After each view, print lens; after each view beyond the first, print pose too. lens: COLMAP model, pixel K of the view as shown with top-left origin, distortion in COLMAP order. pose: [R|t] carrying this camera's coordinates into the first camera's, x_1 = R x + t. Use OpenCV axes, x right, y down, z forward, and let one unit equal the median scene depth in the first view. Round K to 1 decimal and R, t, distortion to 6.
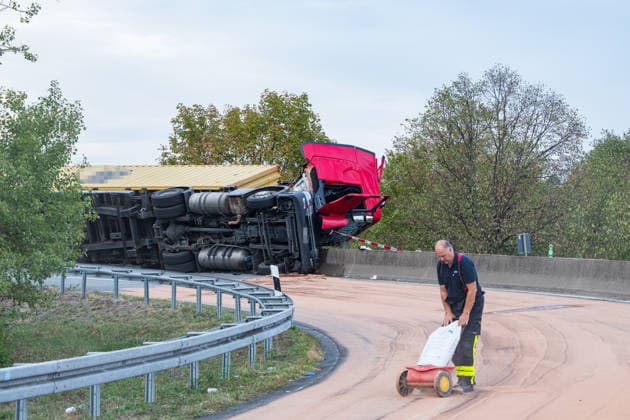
lens RADIAL K [[2574.0, 0, 315.0], [0, 2574.0, 210.0], [0, 0, 1]] dist [0.715955, 4.418294]
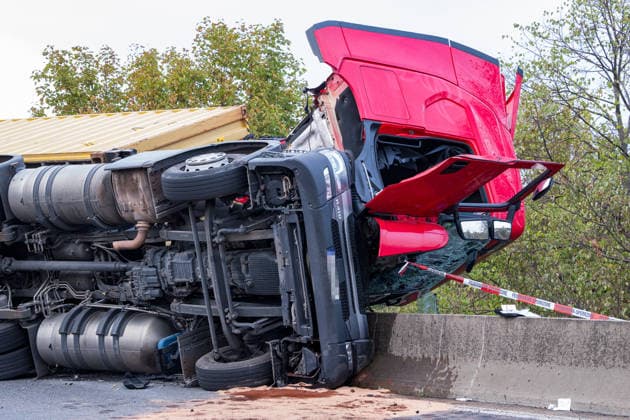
lens RADIAL K [[2018.5, 0, 315.0], [0, 2018.5, 210.0], [0, 0, 1]] dist [0.299413, 2.173114]
pose [[0.999209, -0.008989, 0.038726, -0.016120], [0.010111, 0.999532, -0.028867, 0.008639], [-0.038449, 0.029235, 0.998833, 0.714918]]
